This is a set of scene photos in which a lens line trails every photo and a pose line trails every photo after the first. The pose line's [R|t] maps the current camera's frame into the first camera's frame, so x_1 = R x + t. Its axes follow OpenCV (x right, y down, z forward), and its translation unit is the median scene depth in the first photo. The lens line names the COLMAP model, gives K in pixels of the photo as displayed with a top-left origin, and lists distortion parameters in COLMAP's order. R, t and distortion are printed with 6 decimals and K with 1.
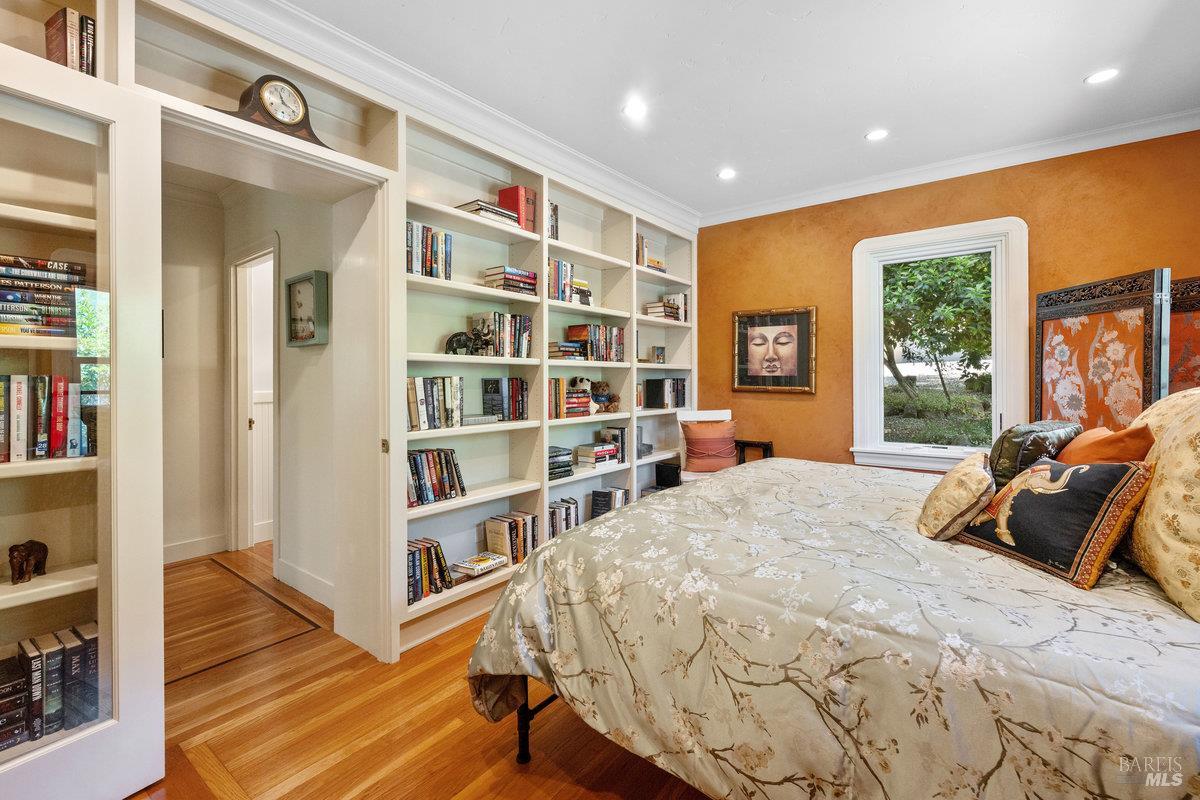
lens RADIAL K [[522.9, 0, 603.0], [0, 522.9, 378.2], [0, 0, 1]] dist [-0.000407, -0.000097]
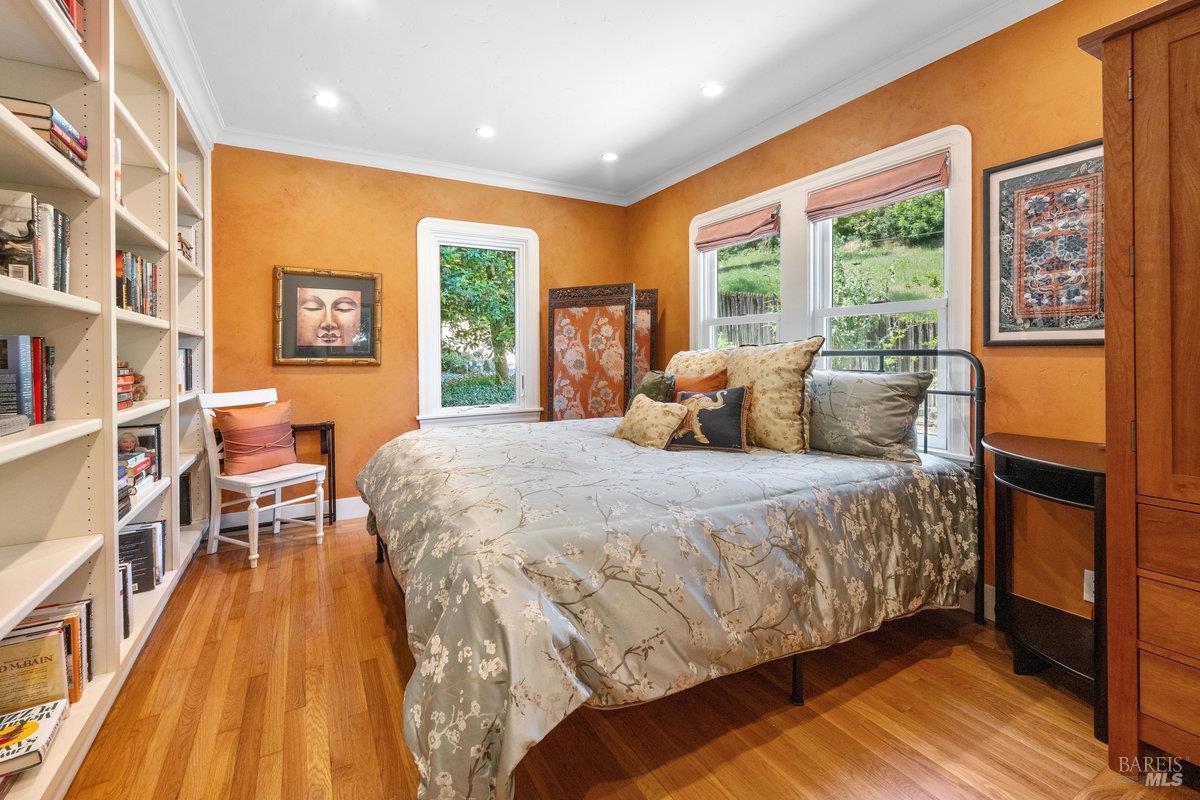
lens RADIAL K [[522.9, 0, 610.5], [0, 522.9, 357.5], [0, 0, 1]] dist [-0.000407, -0.000097]
pose [[0.385124, -0.005765, 0.922847, -0.402207], [0.007756, 0.999965, 0.003010, 0.020809], [-0.922832, 0.005998, 0.385155, 0.307287]]
